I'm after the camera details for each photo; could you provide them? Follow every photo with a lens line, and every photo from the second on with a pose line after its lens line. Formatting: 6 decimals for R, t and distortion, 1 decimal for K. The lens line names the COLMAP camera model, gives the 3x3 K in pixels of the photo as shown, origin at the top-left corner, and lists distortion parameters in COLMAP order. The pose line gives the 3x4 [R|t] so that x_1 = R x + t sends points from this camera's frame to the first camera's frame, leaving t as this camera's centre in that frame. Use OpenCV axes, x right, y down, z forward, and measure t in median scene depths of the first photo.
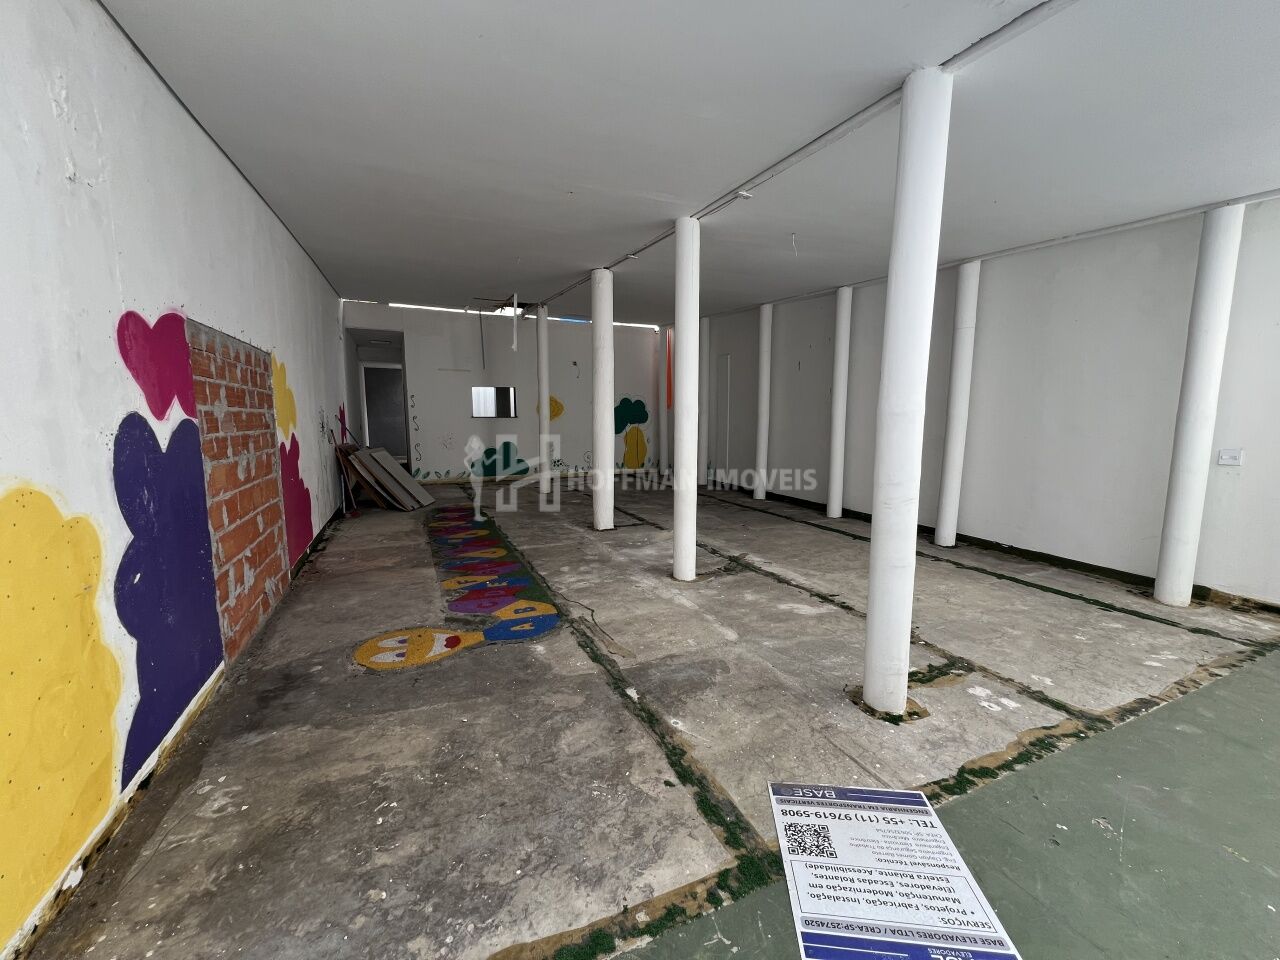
lens RADIAL K [[512.0, 0, 640.9], [0, 512.0, 481.4], [0, 0, 1]] dist [-0.001248, 0.000532]
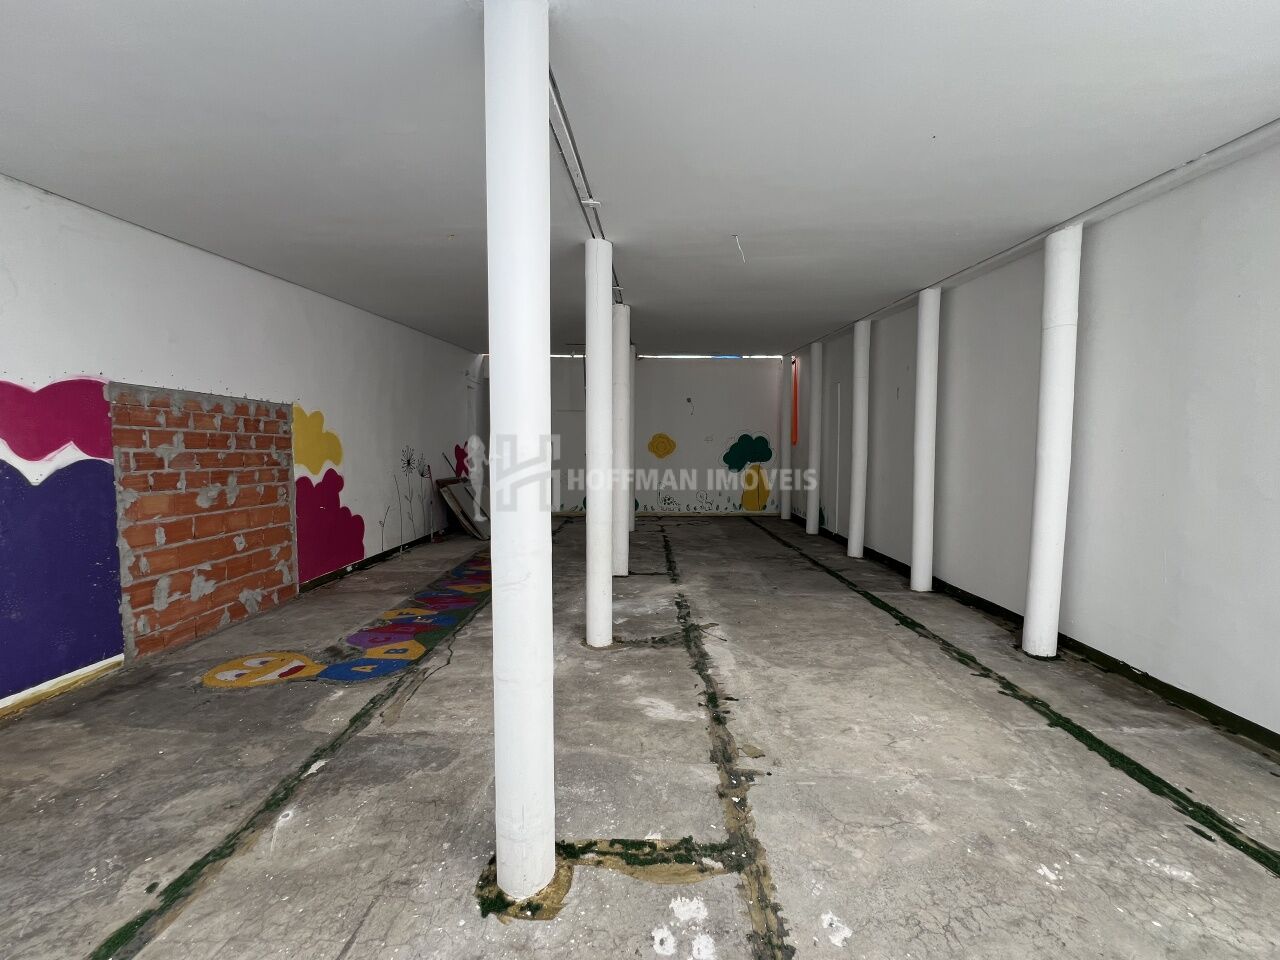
lens RADIAL K [[512.0, 0, 640.6], [0, 512.0, 481.5], [0, 0, 1]] dist [-0.001248, 0.000532]
pose [[0.909008, 0.025994, -0.415968, 0.695917], [-0.054705, 0.996860, -0.057252, -0.052137], [0.413174, 0.074798, 0.907575, 0.309475]]
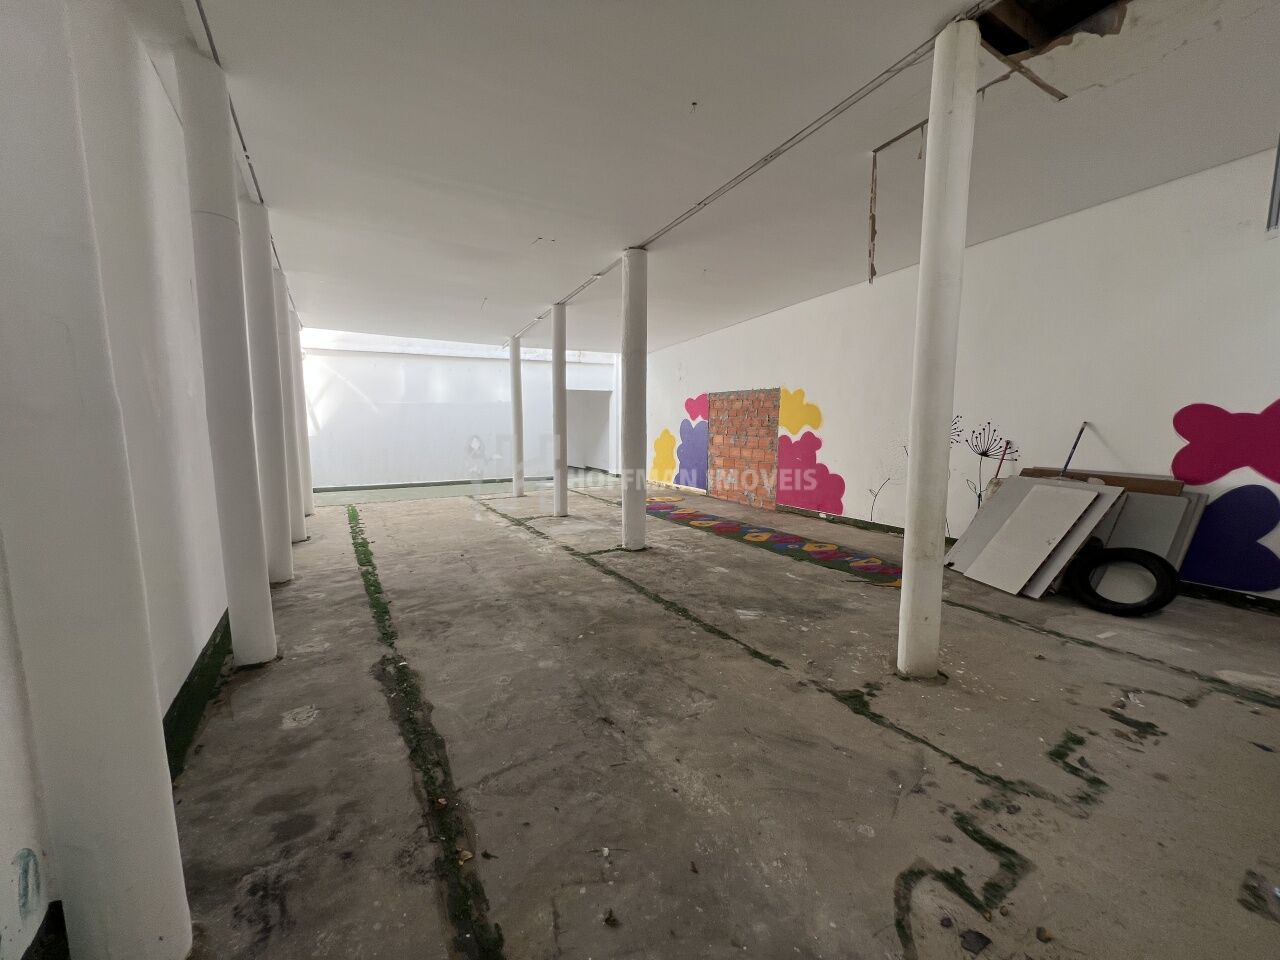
lens RADIAL K [[512.0, 0, 641.6], [0, 512.0, 479.9], [0, 0, 1]] dist [-0.001248, 0.000532]
pose [[-0.991798, 0.004189, -0.127749, 0.050449], [-0.026995, 0.970052, 0.241394, -0.460705], [0.124934, 0.242862, -0.961982, 3.615224]]
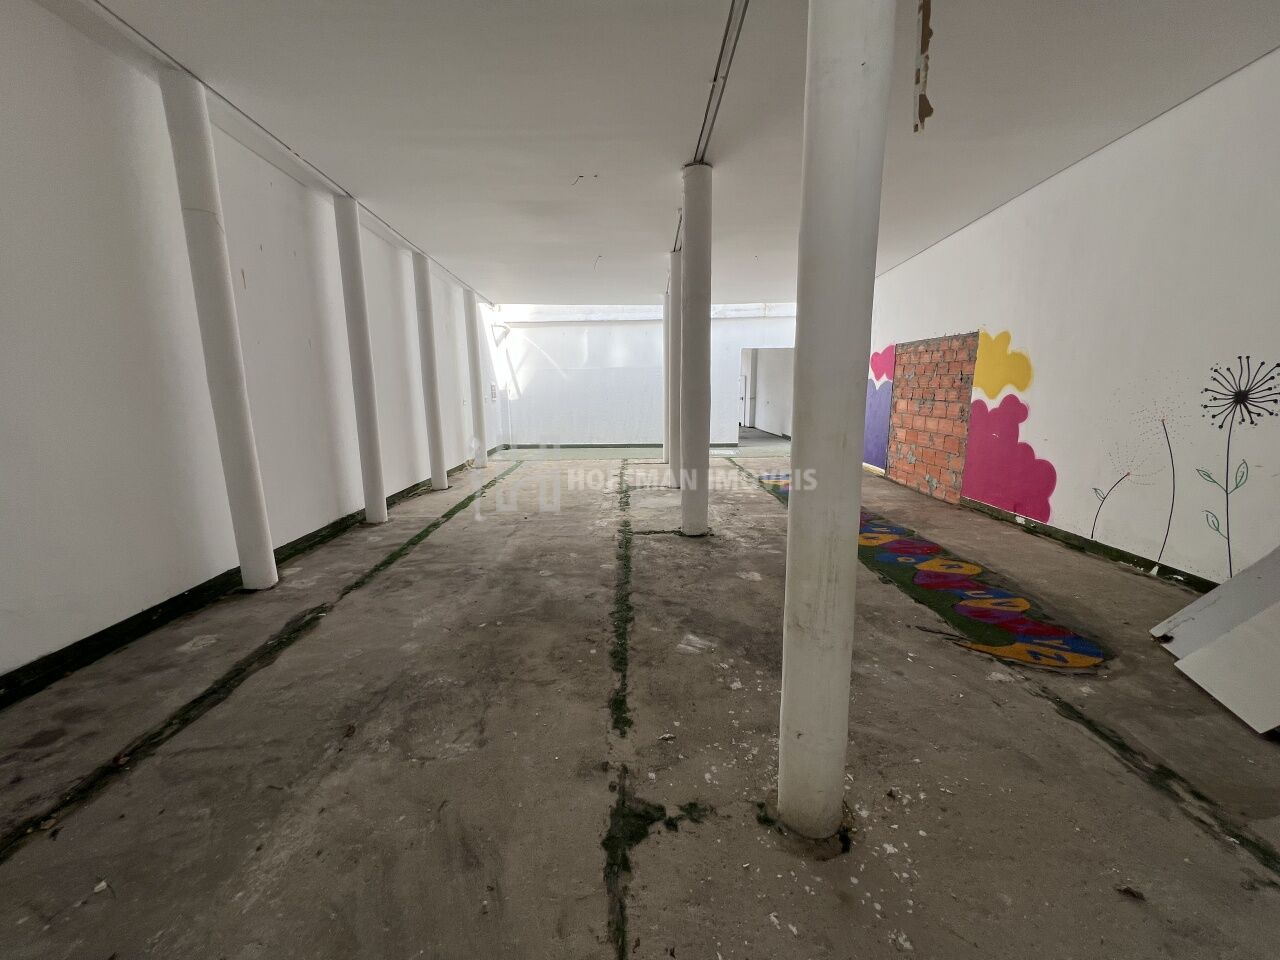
lens RADIAL K [[512.0, 0, 641.0], [0, 512.0, 480.5], [0, 0, 1]] dist [-0.001248, 0.000532]
pose [[-0.922633, -0.069278, 0.379407, -0.556468], [0.053156, 0.951506, 0.303004, -0.419035], [-0.381999, 0.299729, -0.874208, 3.309770]]
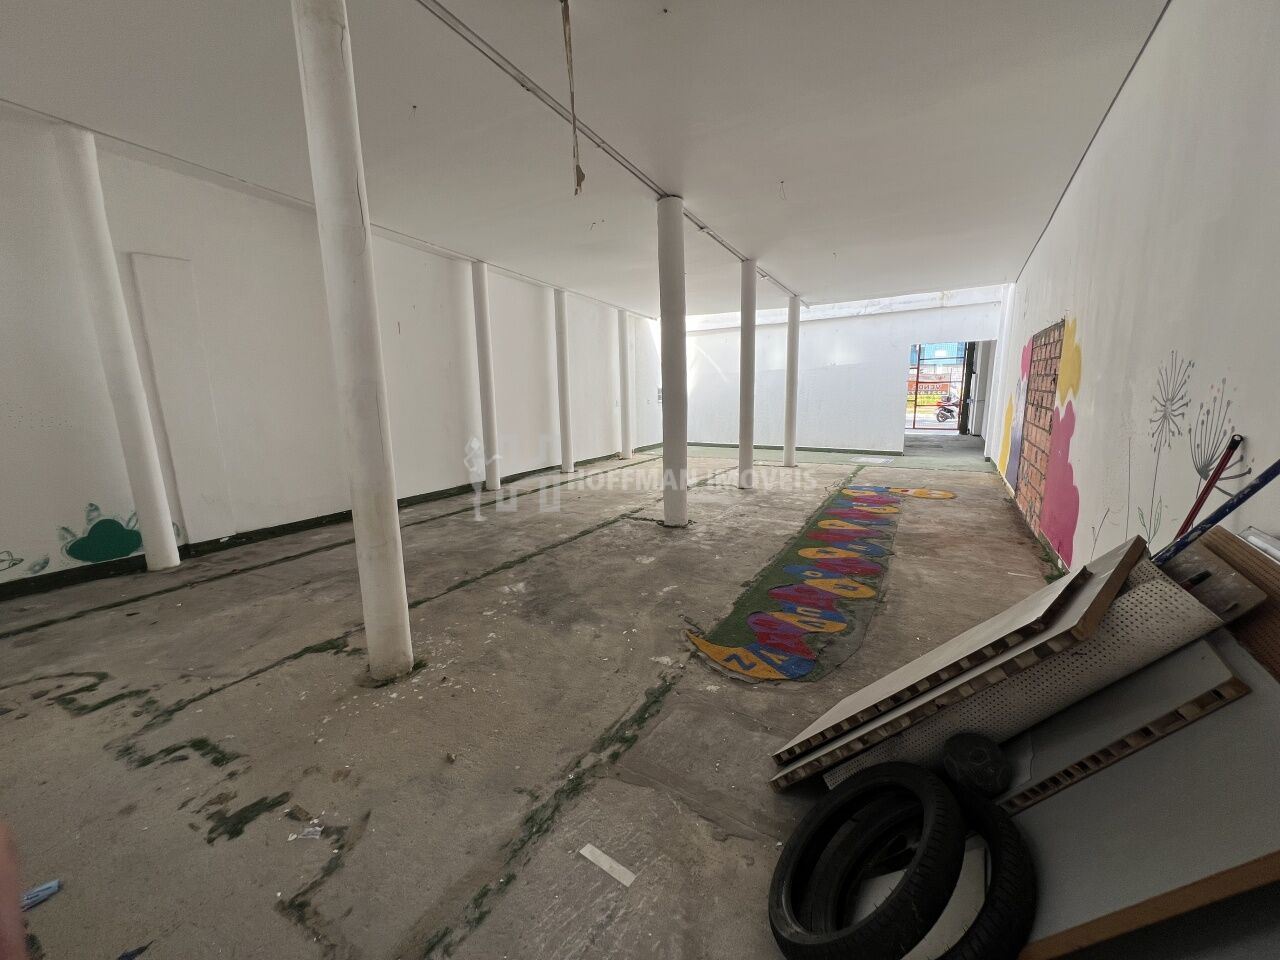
lens RADIAL K [[512.0, 0, 641.4], [0, 512.0, 480.4], [0, 0, 1]] dist [-0.001248, 0.000532]
pose [[-0.586535, -0.138992, 0.797908, -1.376698], [0.119216, 0.959618, 0.254795, -0.383876], [-0.801102, 0.244570, -0.546280, 2.948882]]
